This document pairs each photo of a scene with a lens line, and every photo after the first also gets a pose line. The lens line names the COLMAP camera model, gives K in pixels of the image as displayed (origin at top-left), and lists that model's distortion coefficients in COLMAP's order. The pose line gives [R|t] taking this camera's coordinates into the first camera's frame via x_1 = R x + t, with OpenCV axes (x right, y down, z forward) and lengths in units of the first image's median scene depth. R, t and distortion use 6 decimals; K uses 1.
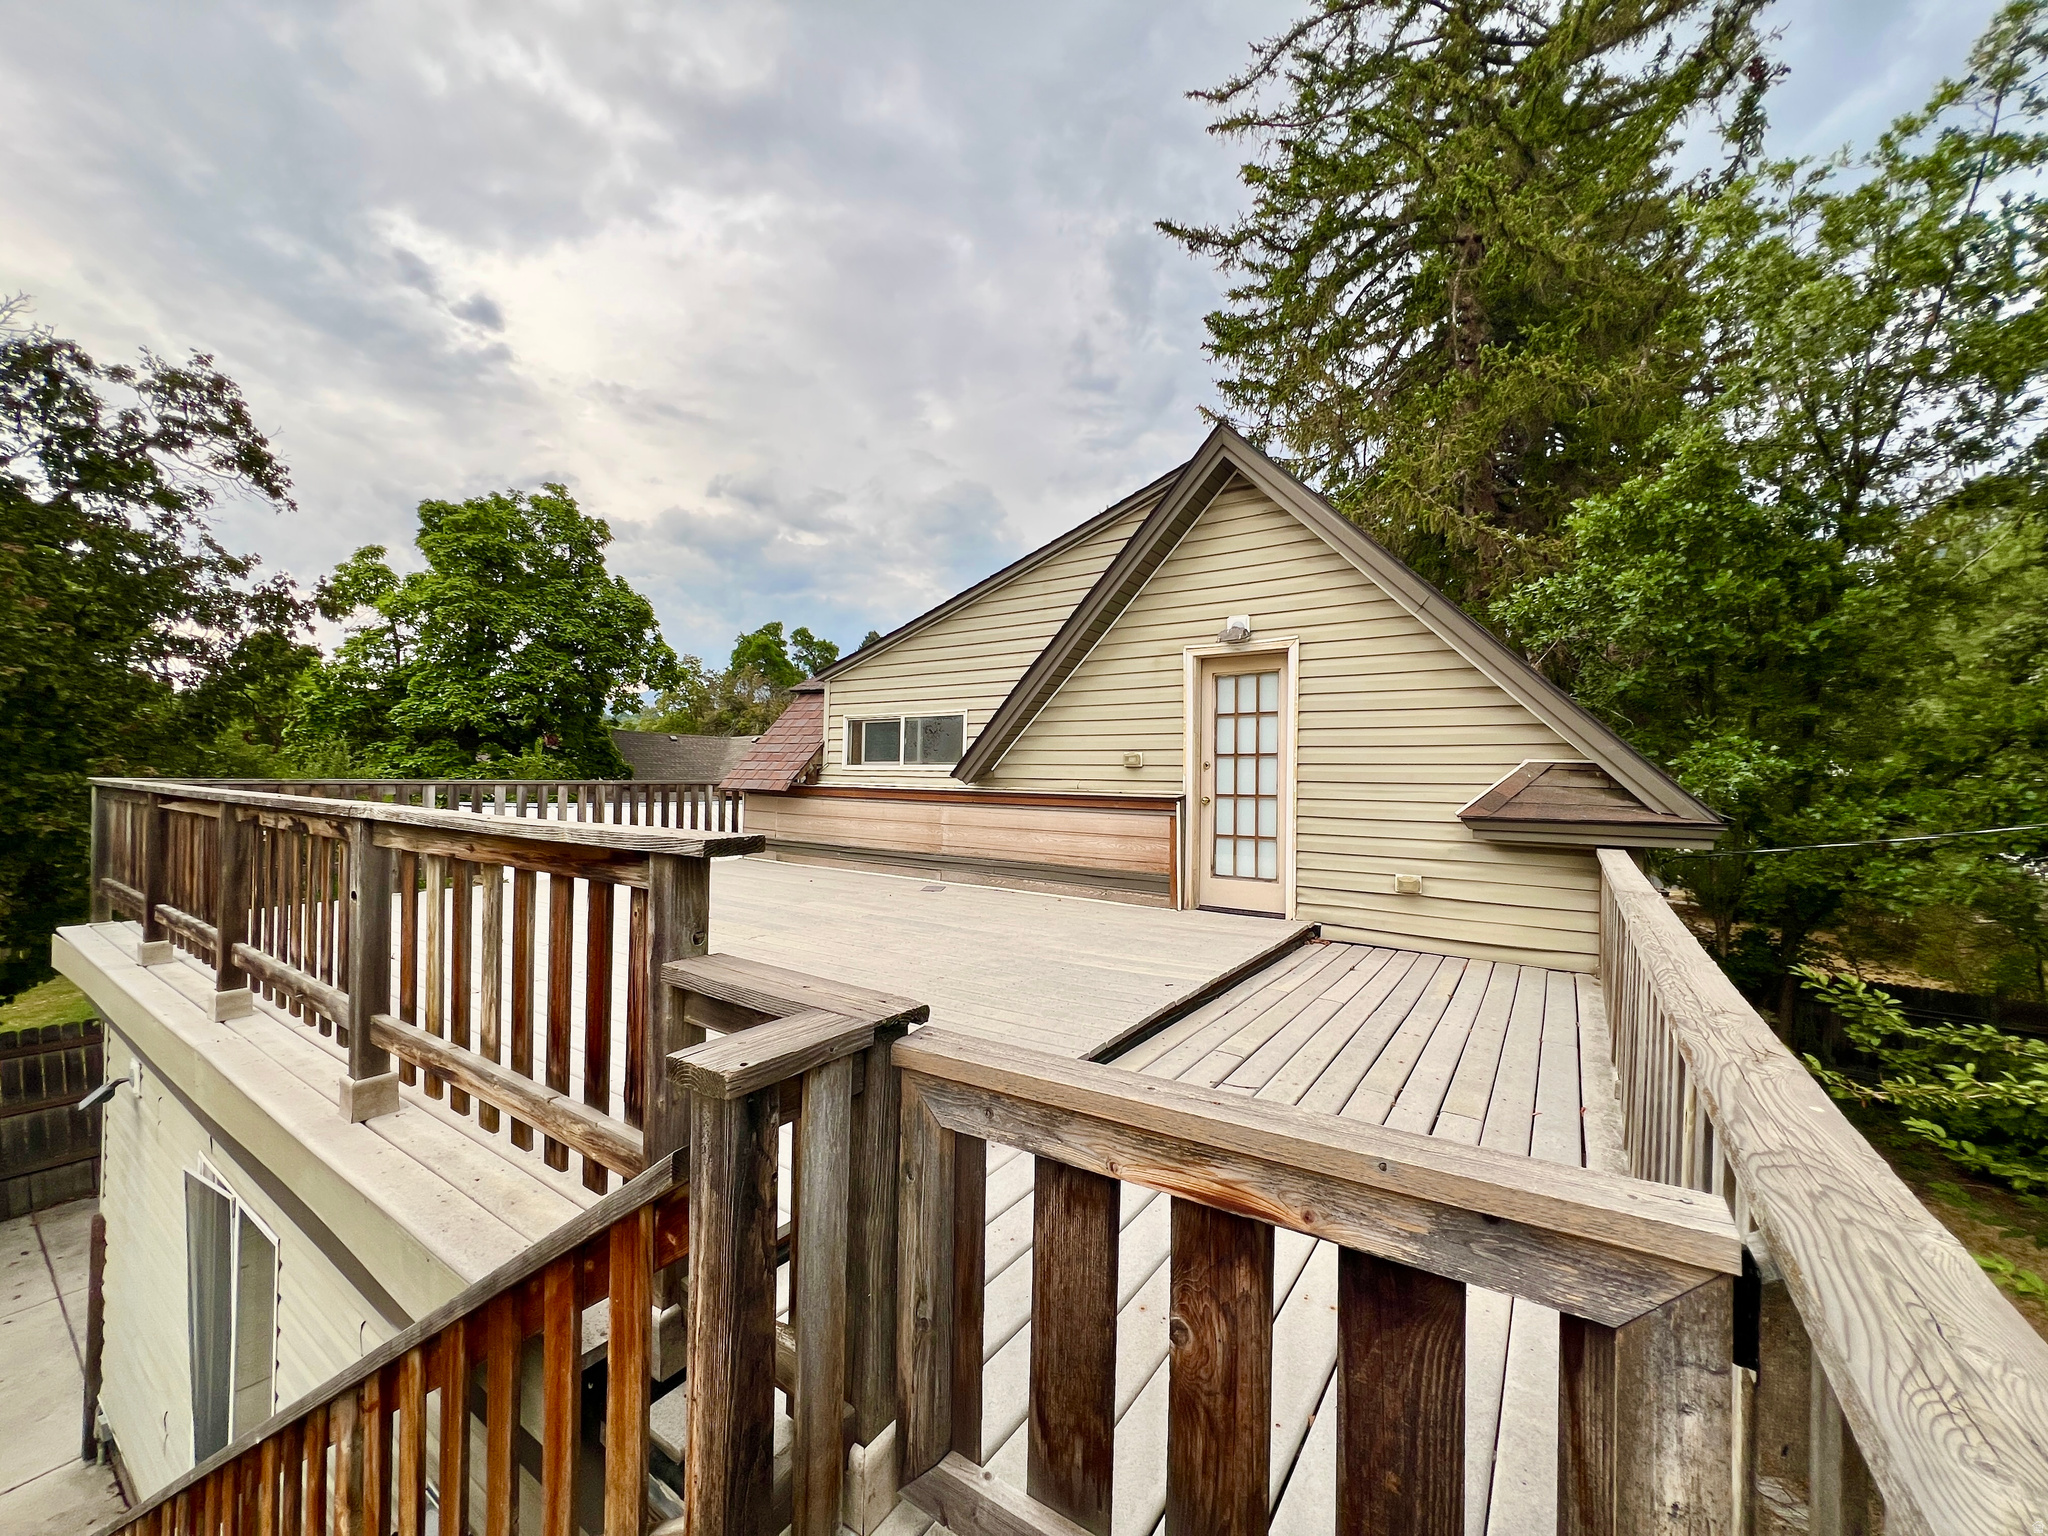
lens RADIAL K [[817.9, 0, 1024.0], [0, 817.9, 768.0], [0, 0, 1]] dist [-0.000784, 0.000225]
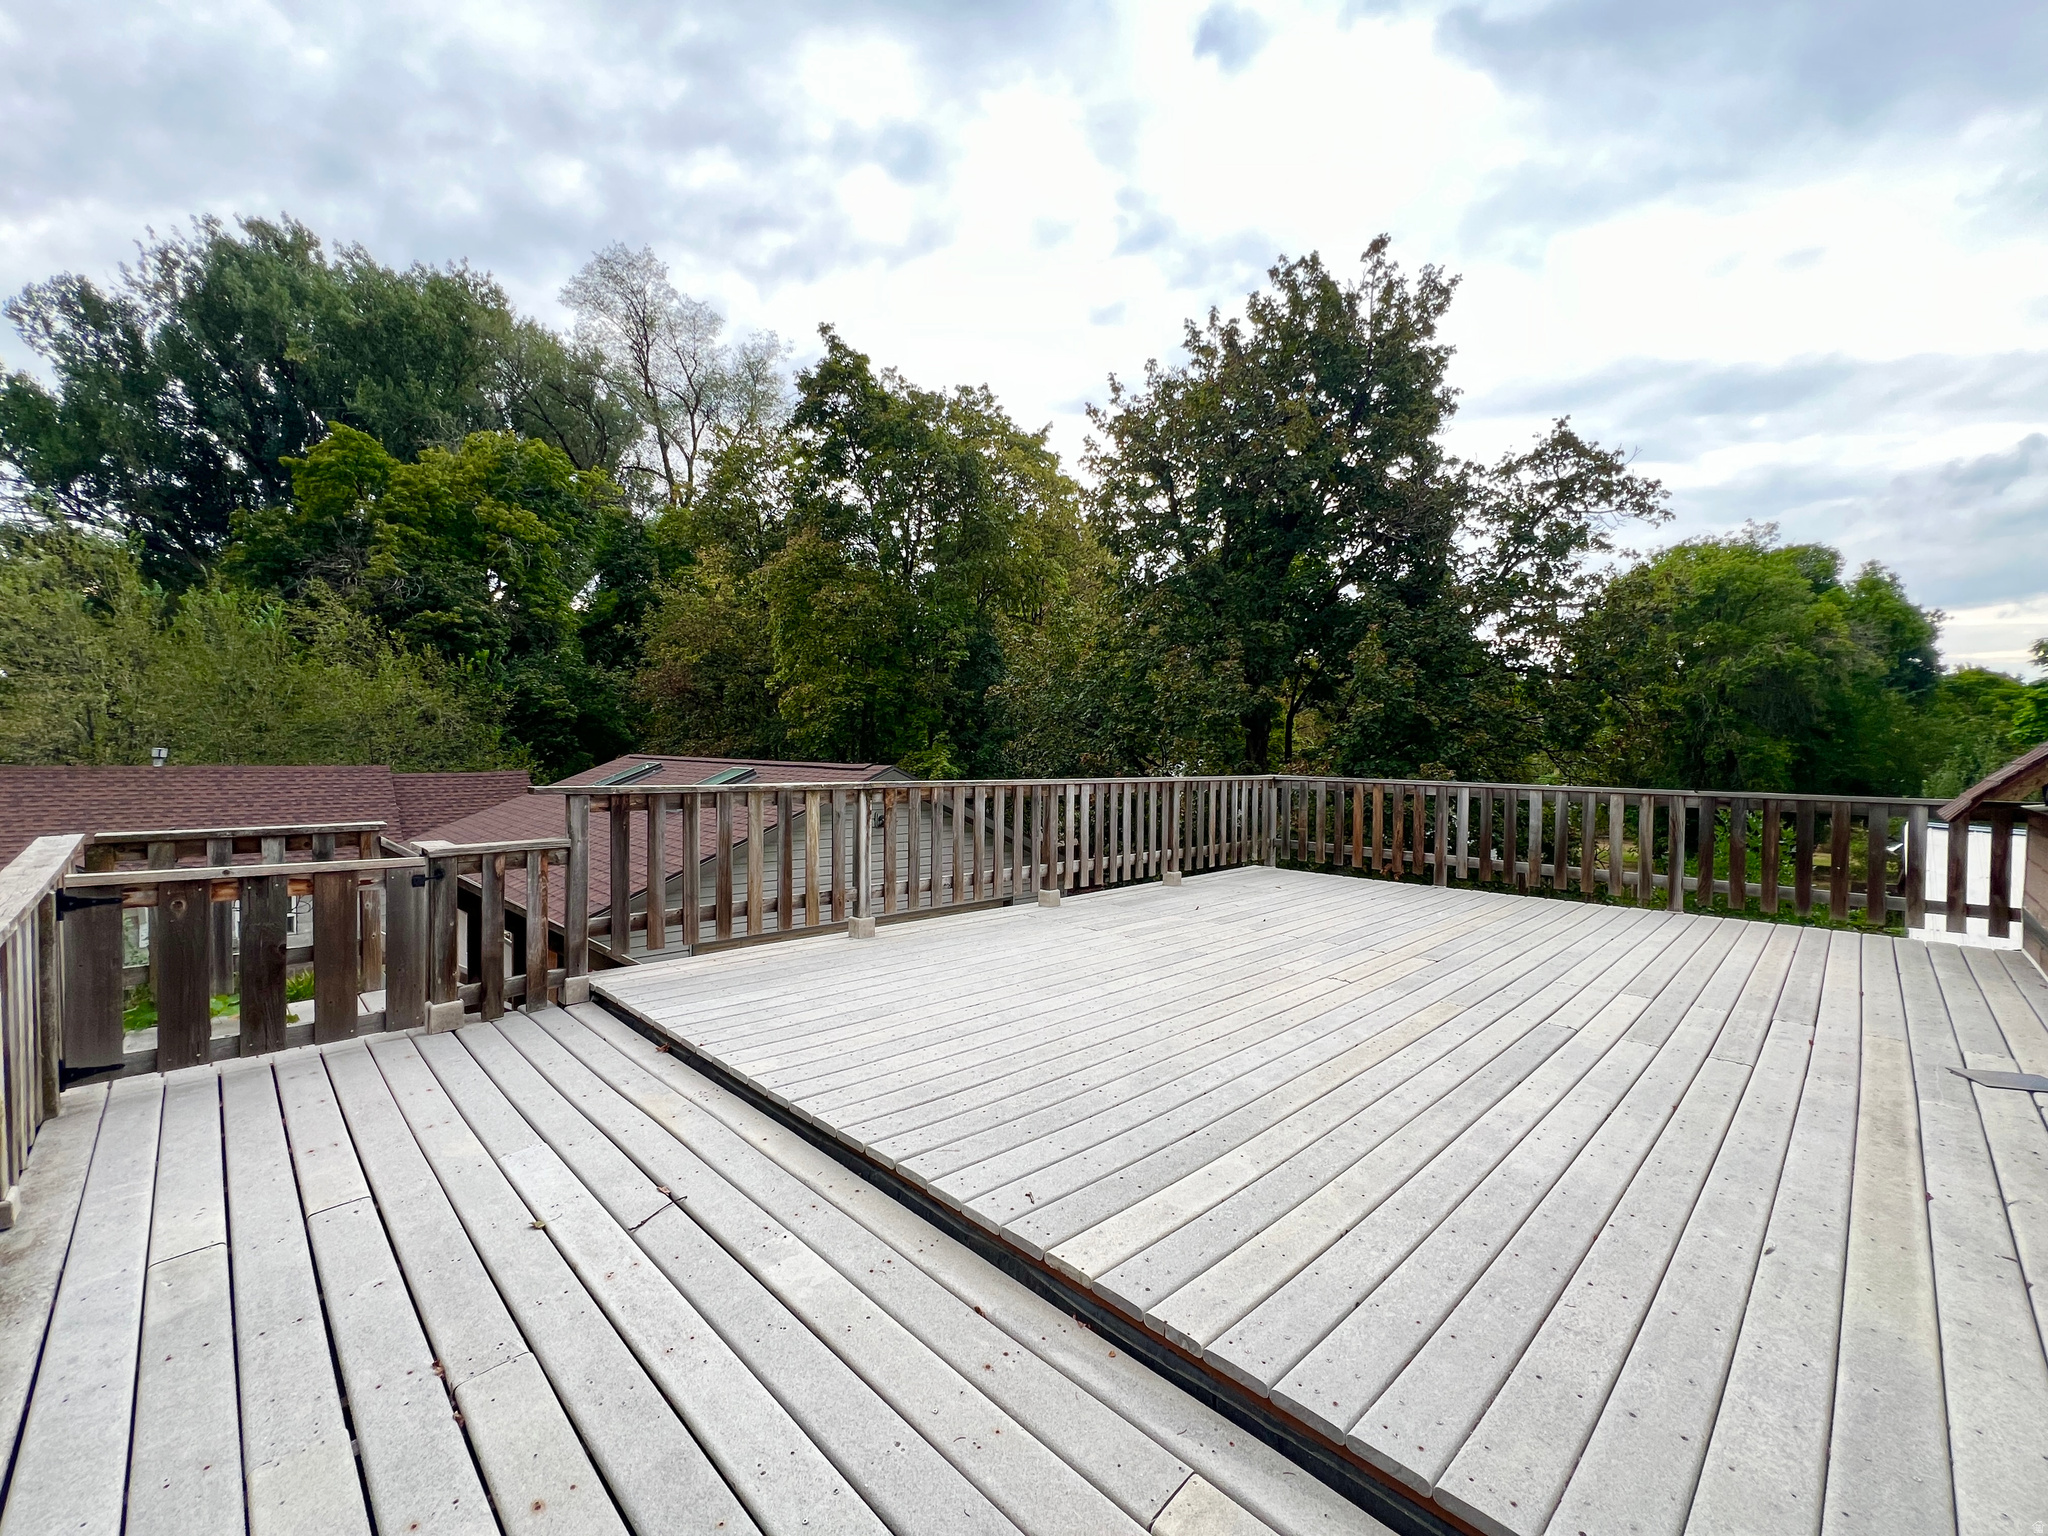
lens RADIAL K [[817.9, 0, 1024.0], [0, 817.9, 768.0], [0, 0, 1]] dist [-0.000784, 0.000225]
pose [[-0.190055, -0.001366, -0.981773, 0.719230], [-0.009840, 0.999951, 0.000513, 0.000336], [0.981724, 0.009758, -0.190059, 1.161640]]
